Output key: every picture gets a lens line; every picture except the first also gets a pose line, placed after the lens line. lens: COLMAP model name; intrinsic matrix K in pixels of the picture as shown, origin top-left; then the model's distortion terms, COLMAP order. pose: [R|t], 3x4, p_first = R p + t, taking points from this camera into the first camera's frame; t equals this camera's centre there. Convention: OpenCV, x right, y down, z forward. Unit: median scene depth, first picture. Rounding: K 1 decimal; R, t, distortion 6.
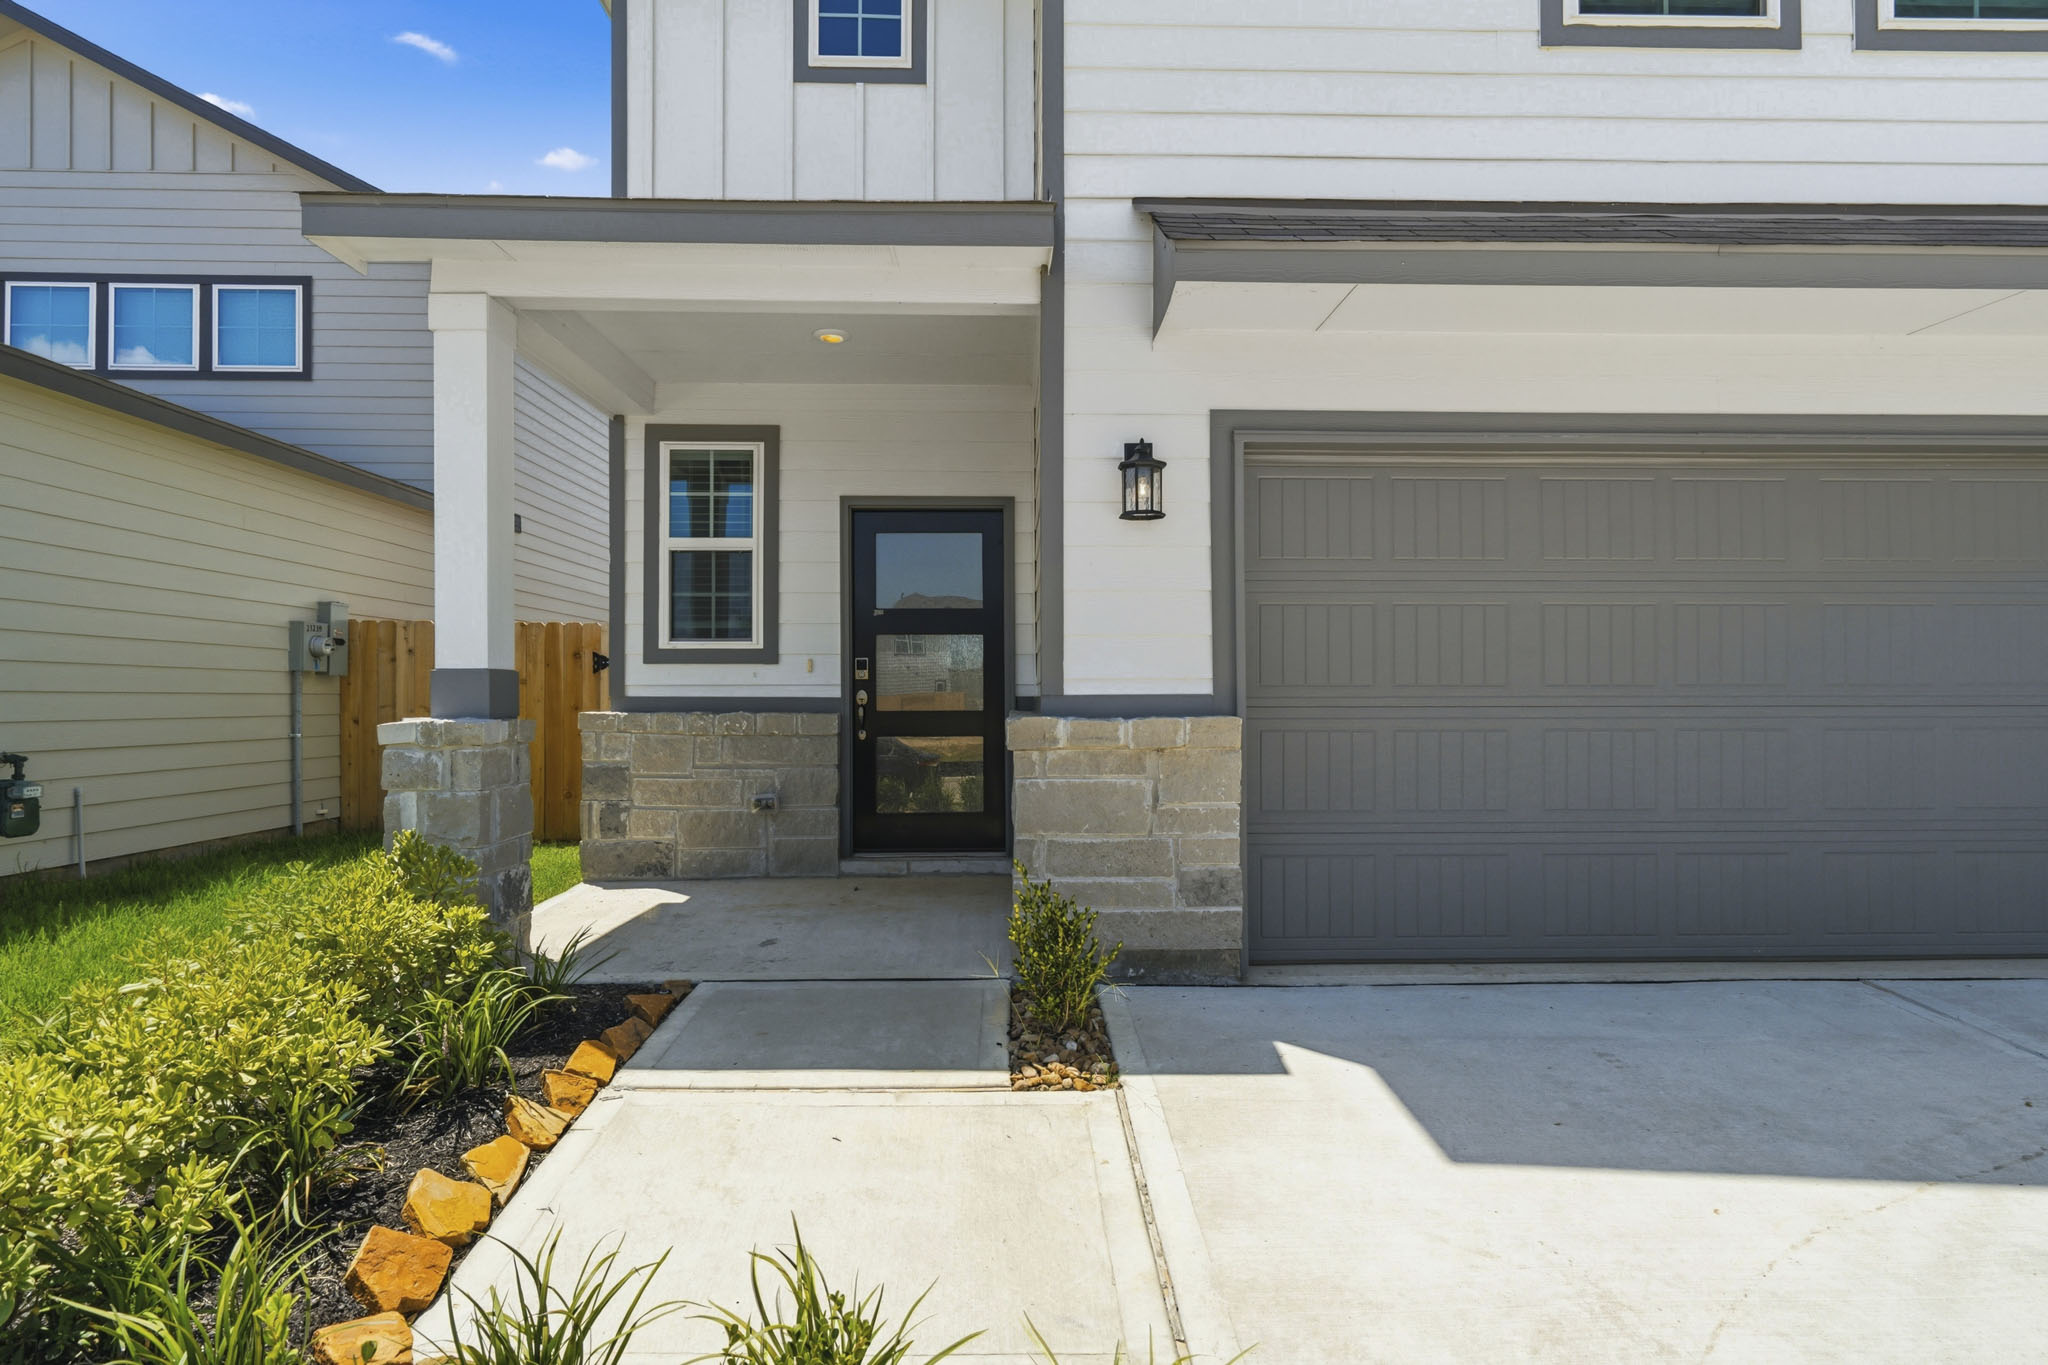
lens RADIAL K [[953.3, 0, 1026.5], [0, 953.3, 690.0], [0, 0, 1]] dist [0.000278, 0.000300]
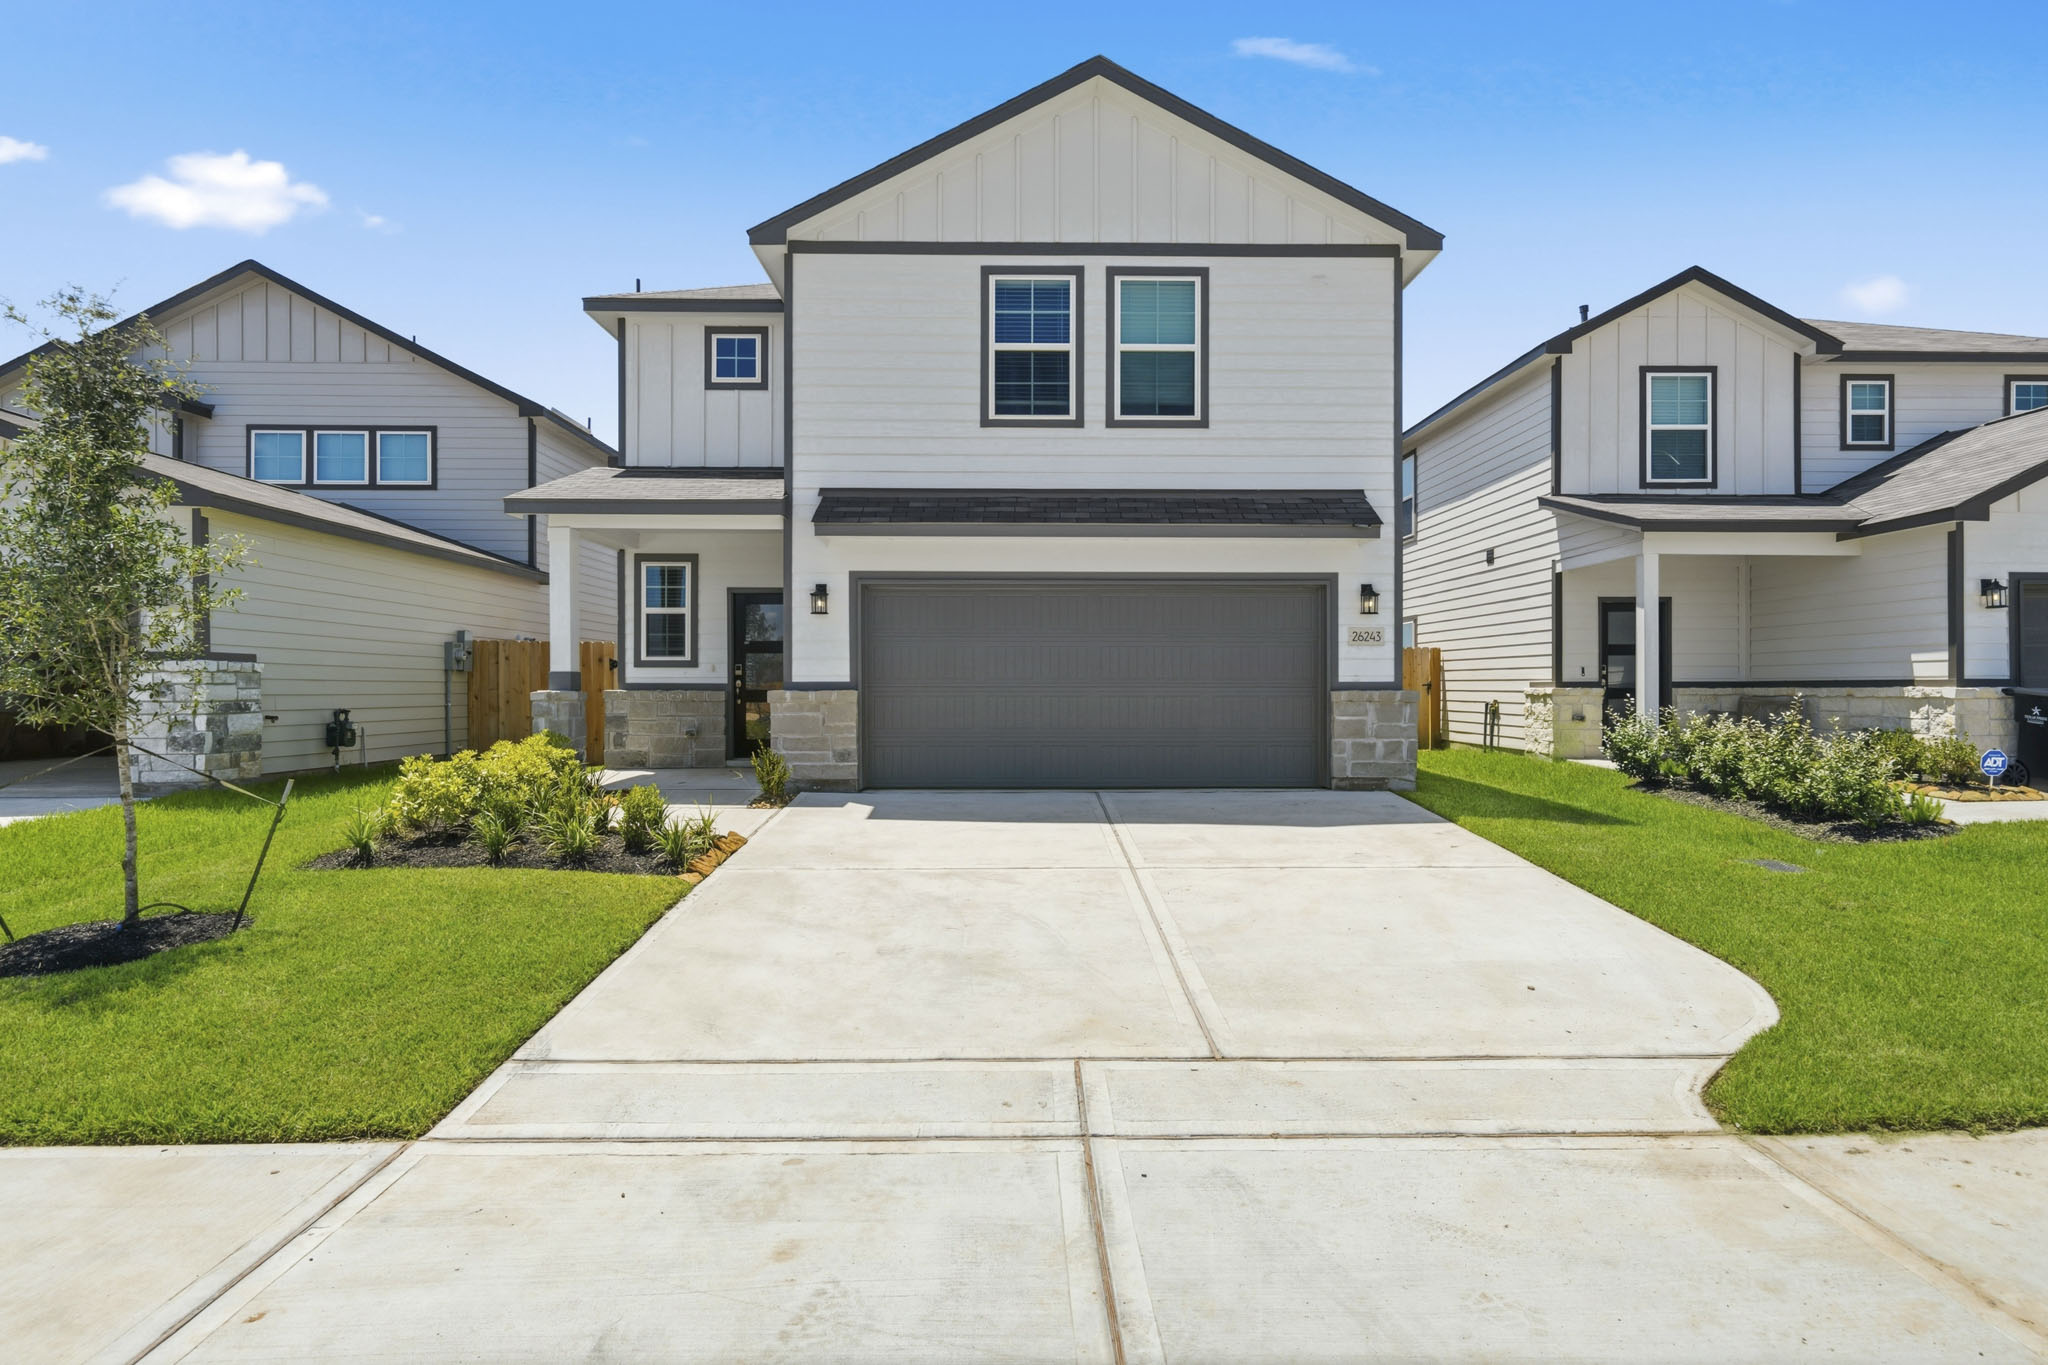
lens RADIAL K [[953.3, 0, 1026.5], [0, 953.3, 690.0], [0, 0, 1]] dist [0.000278, 0.000300]
pose [[0.999936, 0.001426, -0.011209, 0.493629], [-0.001321, 0.999955, 0.009367, 0.001598], [0.011221, -0.009351, 0.999893, -1.106761]]
